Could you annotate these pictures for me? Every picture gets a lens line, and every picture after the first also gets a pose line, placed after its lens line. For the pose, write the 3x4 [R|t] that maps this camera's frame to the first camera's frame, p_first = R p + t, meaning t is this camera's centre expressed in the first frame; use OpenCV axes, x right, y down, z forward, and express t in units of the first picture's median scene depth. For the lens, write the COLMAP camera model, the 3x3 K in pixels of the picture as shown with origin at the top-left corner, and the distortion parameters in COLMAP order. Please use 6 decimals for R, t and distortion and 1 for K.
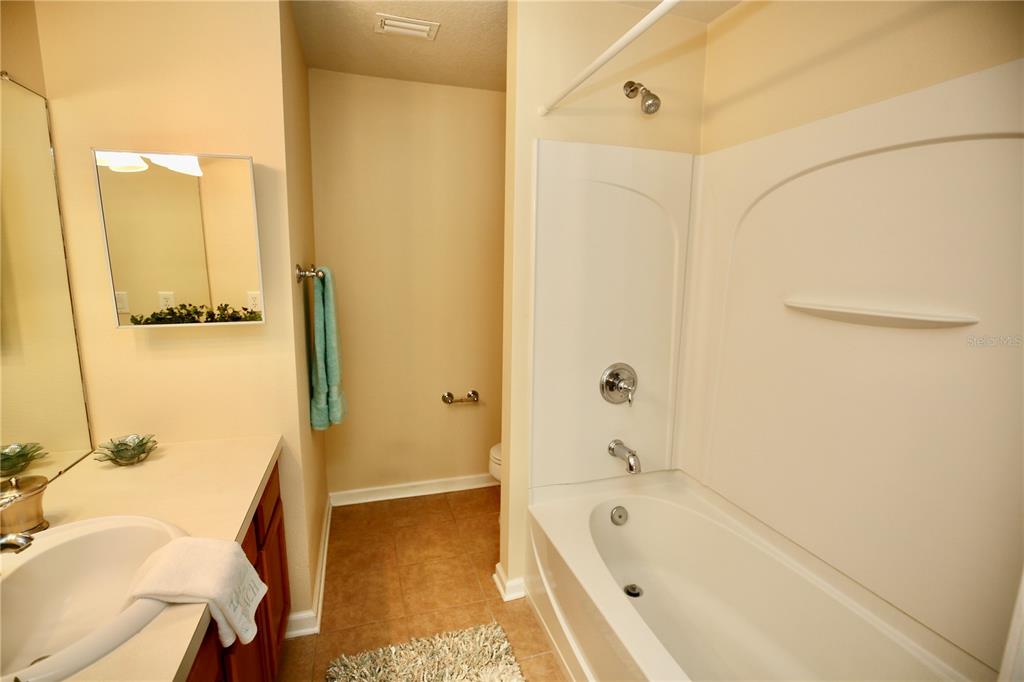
lens RADIAL K [[466.4, 0, 512.0], [0, 466.4, 341.0], [0, 0, 1]] dist [-0.028231, -0.000018]
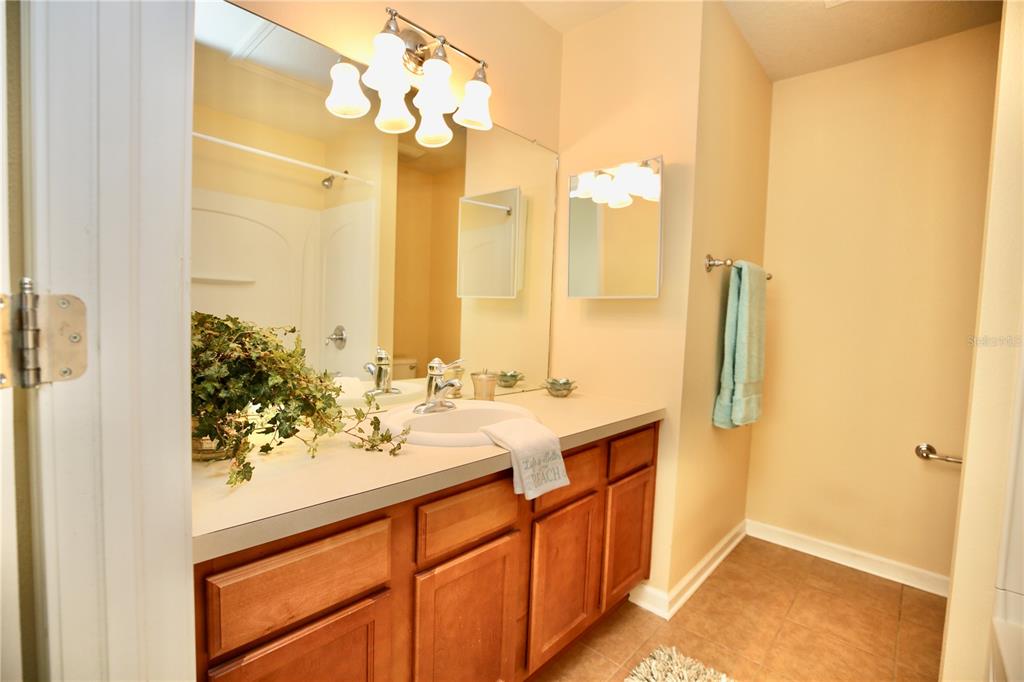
lens RADIAL K [[462.2, 0, 512.0], [0, 462.2, 341.0], [0, 0, 1]] dist [-0.023618, -0.000042]
pose [[0.487716, 0.048563, -0.871651, 0.209763], [-0.172844, 0.984058, -0.041886, 0.130595], [0.855721, 0.171088, 0.488334, 0.120006]]
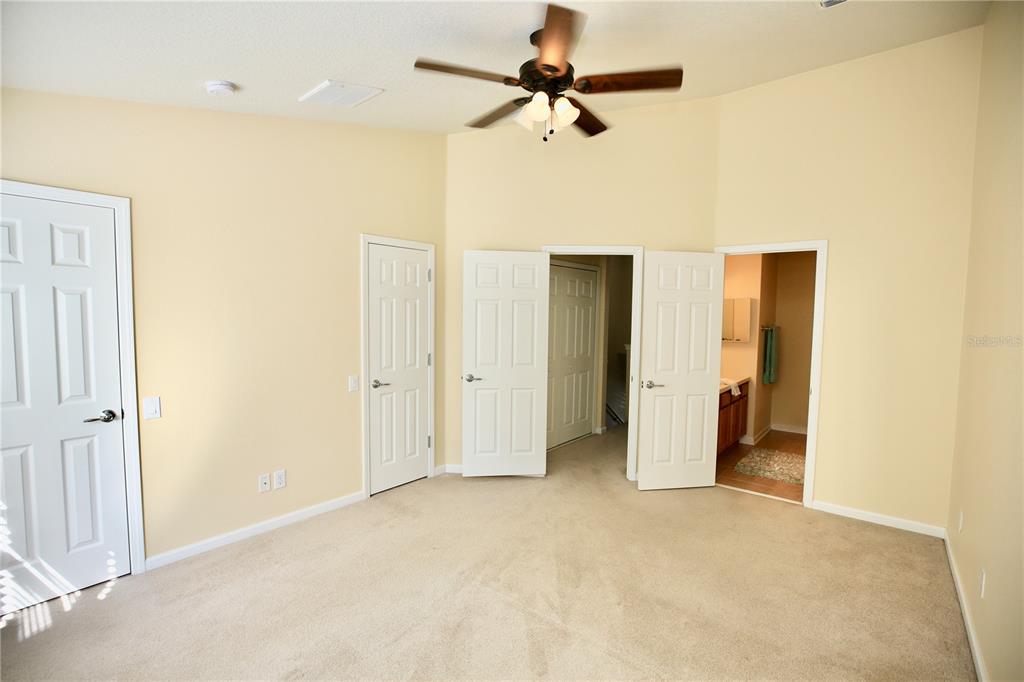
lens RADIAL K [[462.2, 0, 512.0], [0, 462.2, 341.0], [0, 0, 1]] dist [-0.023618, -0.000042]
pose [[0.541592, 0.040806, -0.839650, 1.066227], [-0.147287, 0.987977, -0.046989, 0.292782], [0.827638, 0.149119, 0.541091, -1.790689]]
